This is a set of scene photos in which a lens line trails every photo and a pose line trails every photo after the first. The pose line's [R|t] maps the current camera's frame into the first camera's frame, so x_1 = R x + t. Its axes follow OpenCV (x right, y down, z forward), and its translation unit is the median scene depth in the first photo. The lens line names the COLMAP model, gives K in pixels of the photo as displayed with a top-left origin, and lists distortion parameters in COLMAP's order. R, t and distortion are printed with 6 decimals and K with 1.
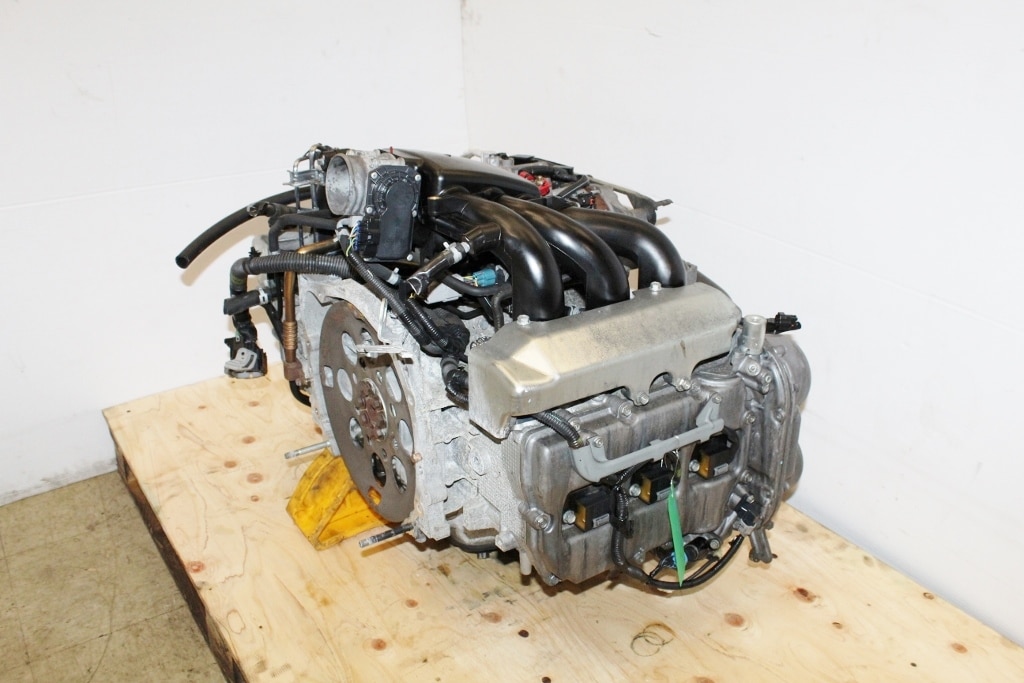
lens RADIAL K [[896.2, 0, 512.0], [0, 896.2, 341.5], [0, 0, 1]] dist [-0.149392, 0.129622]
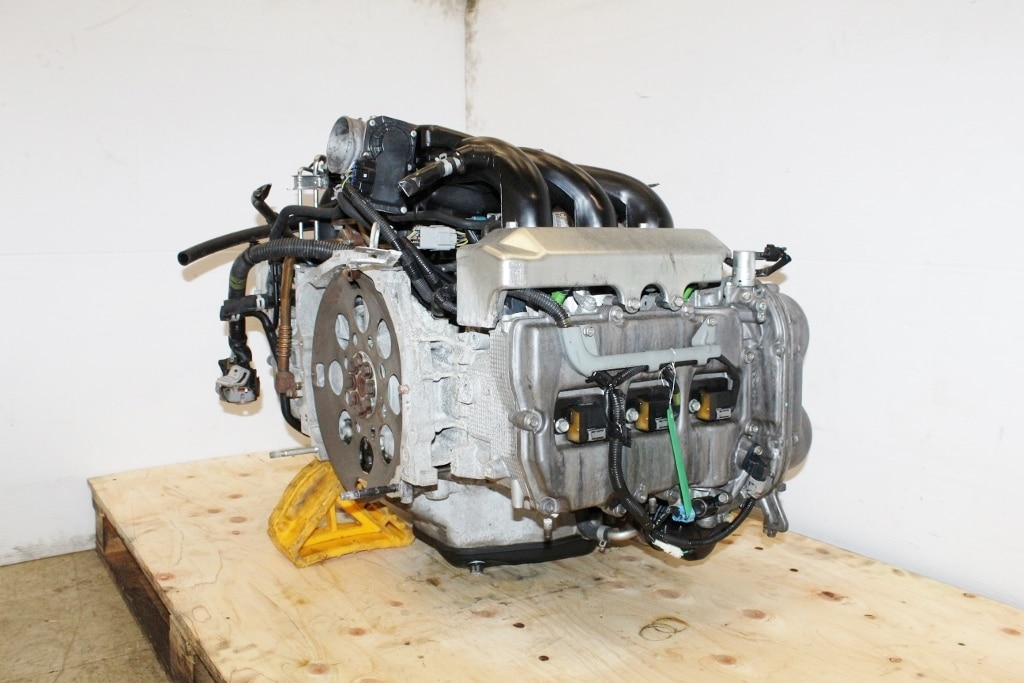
lens RADIAL K [[900.3, 0, 508.3], [0, 900.3, 341.9], [0, 0, 1]] dist [-0.148840, 0.131806]
pose [[0.999846, -0.008321, -0.015468, 0.018730], [0.003340, 0.954657, -0.297688, 0.323947], [0.017244, 0.297590, 0.954538, 0.054529]]
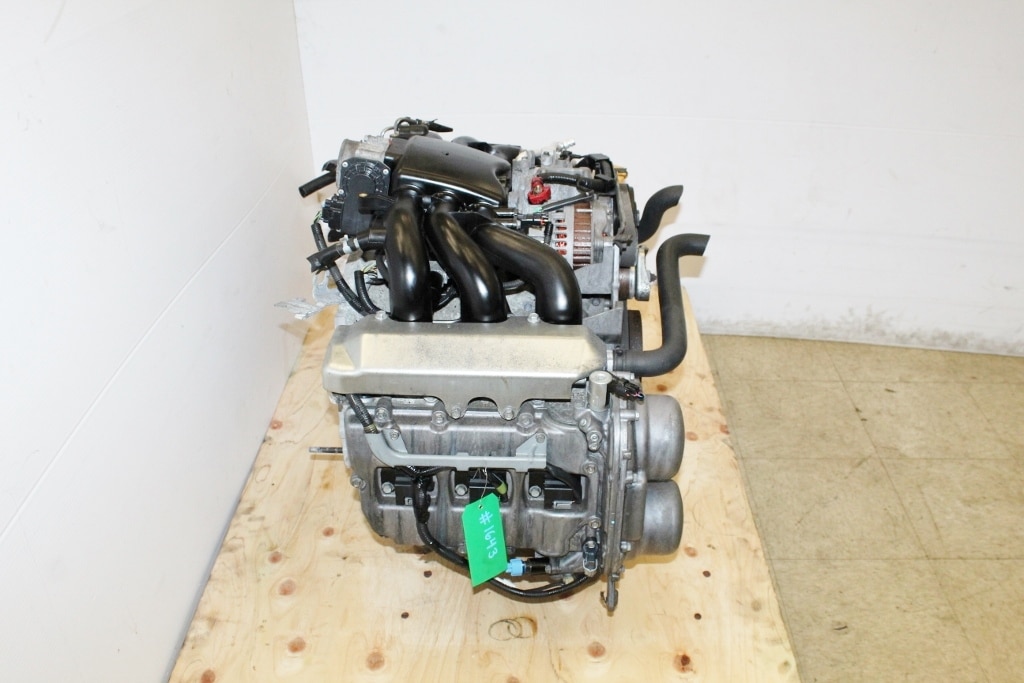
lens RADIAL K [[906.4, 0, 512.0], [0, 906.4, 341.5], [0, 0, 1]] dist [-0.149671, 0.138425]
pose [[0.810131, 0.292375, -0.508138, 0.608110], [-0.235226, 0.956044, 0.175070, -0.190184], [0.536988, -0.022303, 0.843295, 0.077873]]
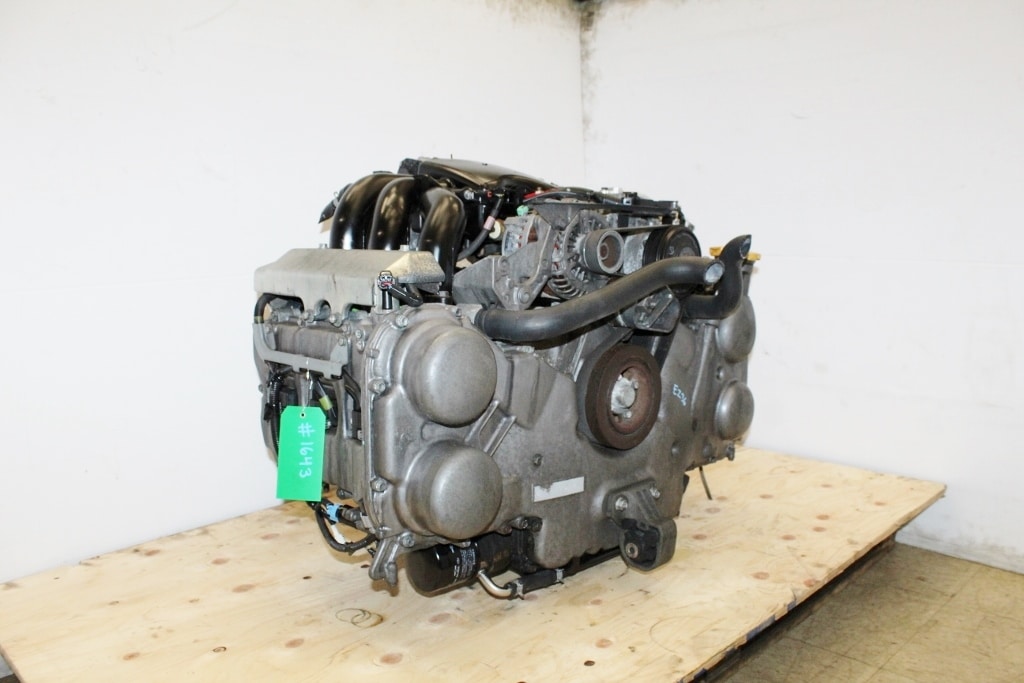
lens RADIAL K [[855.5, 0, 513.9], [0, 855.5, 340.7], [0, 0, 1]] dist [-0.170425, 0.154141]
pose [[0.190417, 0.125359, -0.973666, 1.045633], [-0.398254, 0.916398, 0.040101, -0.046654], [0.897293, 0.380131, 0.224423, 0.820996]]
